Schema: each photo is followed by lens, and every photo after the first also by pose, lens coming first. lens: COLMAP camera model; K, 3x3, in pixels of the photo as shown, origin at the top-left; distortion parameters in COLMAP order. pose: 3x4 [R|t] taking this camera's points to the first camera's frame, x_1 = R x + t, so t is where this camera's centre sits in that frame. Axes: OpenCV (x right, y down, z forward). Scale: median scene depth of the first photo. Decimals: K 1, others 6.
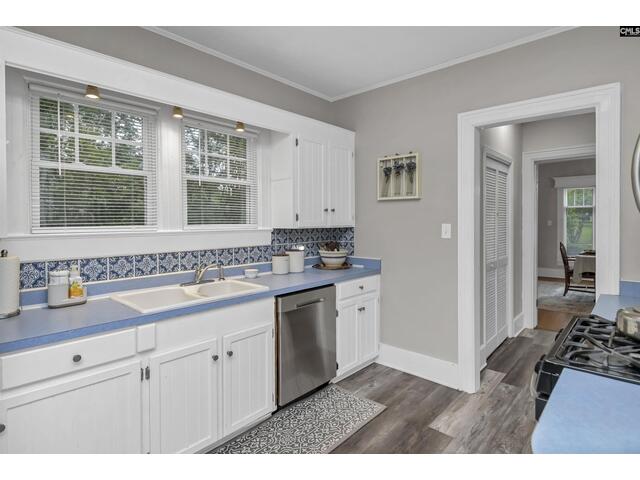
lens RADIAL K [[352.6, 0, 320.6], [0, 352.6, 224.3], [0, 0, 1]] dist [-0.000455, -0.000694]
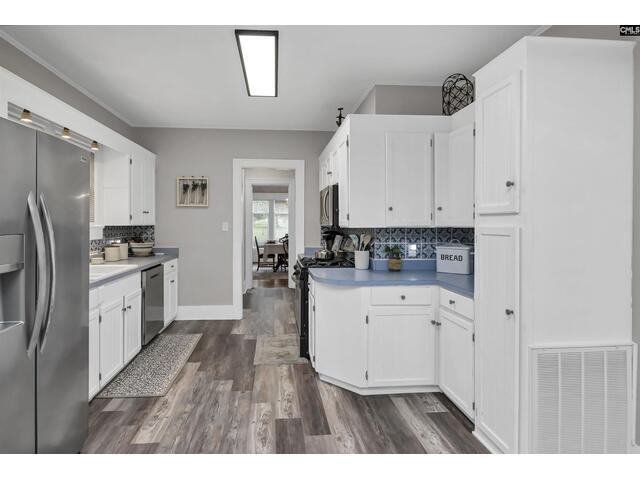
lens RADIAL K [[342.4, 0, 319.9], [0, 342.4, 229.2], [0, 0, 1]] dist [-0.004341, -0.000970]
pose [[0.656507, -0.013641, 0.754197, -0.575519], [0.007430, 0.999905, 0.011618, 0.015549], [-0.754283, -0.002023, 0.656546, -0.401032]]
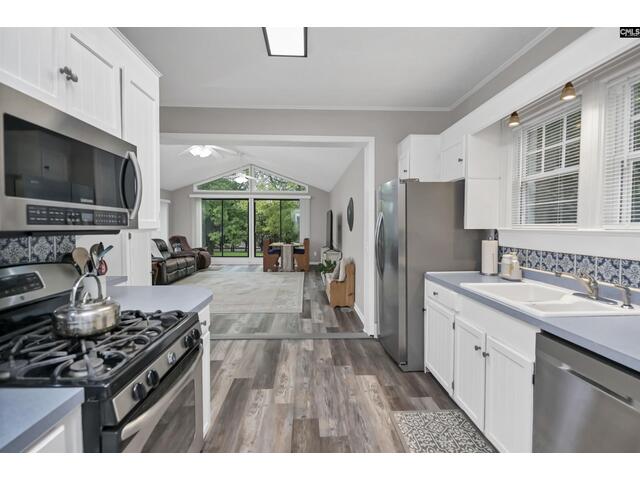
lens RADIAL K [[342.4, 0, 319.9], [0, 342.4, 229.2], [0, 0, 1]] dist [-0.004341, -0.000970]
pose [[-0.724657, -0.002192, -0.689106, 0.536595], [-0.020385, 0.999626, 0.018256, 0.012363], [0.688808, 0.027276, -0.724431, 0.995179]]
